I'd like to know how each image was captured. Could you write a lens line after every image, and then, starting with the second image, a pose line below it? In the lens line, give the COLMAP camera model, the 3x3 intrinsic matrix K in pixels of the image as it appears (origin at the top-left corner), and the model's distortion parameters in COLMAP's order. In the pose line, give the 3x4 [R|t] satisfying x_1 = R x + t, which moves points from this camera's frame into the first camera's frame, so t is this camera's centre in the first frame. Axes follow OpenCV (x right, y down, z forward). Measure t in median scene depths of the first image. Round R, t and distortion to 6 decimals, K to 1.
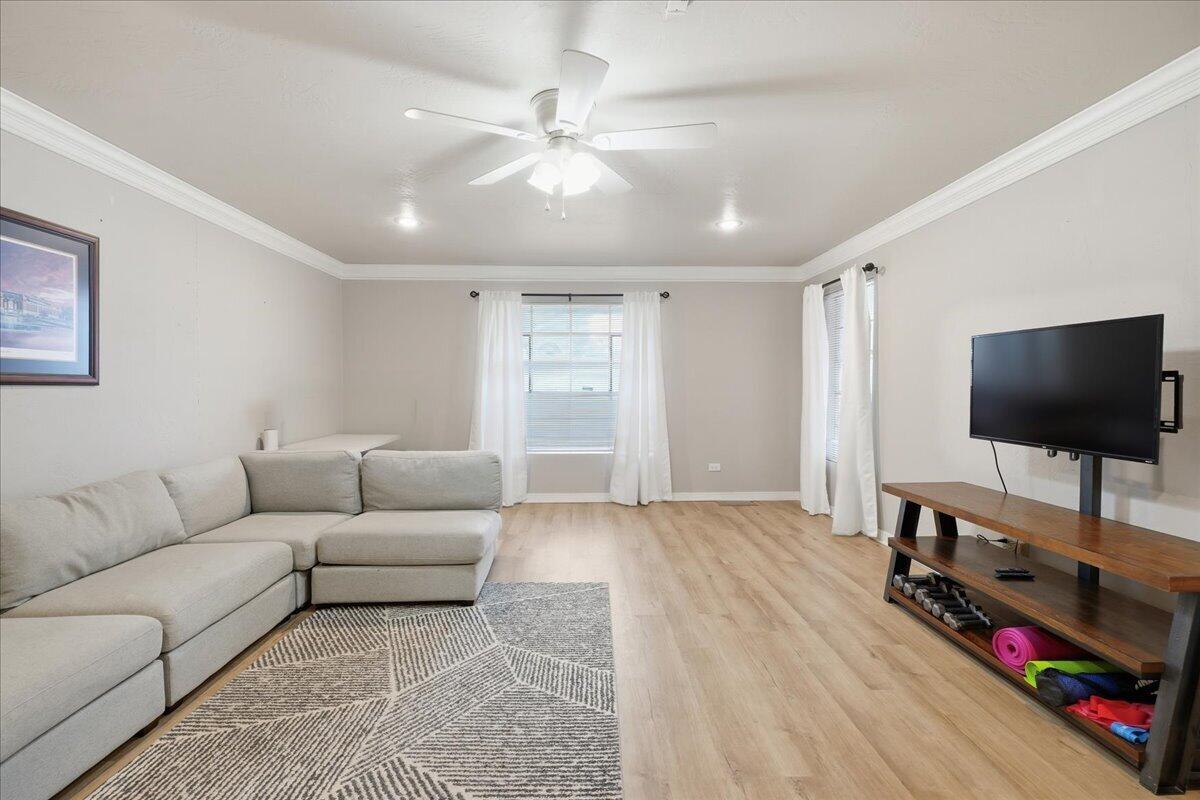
lens RADIAL K [[541.7, 0, 596.6], [0, 541.7, 400.3], [0, 0, 1]] dist [0.001045, 0.000636]
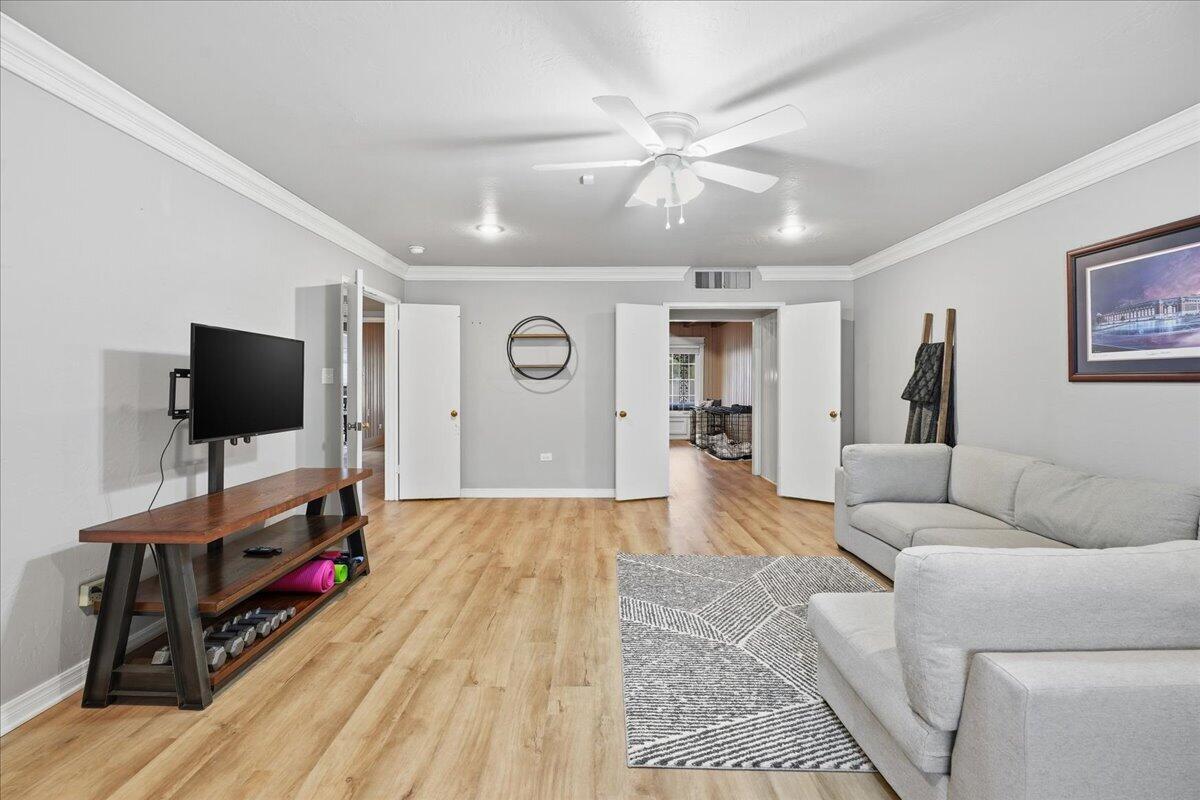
lens RADIAL K [[541.7, 0, 591.5], [0, 541.7, 388.4], [0, 0, 1]] dist [0.001045, 0.000636]
pose [[-0.999479, -0.001030, 0.032268, 0.052126], [0.000087, 0.999401, 0.034600, -0.049655], [-0.032284, 0.034584, -0.998880, 1.957067]]
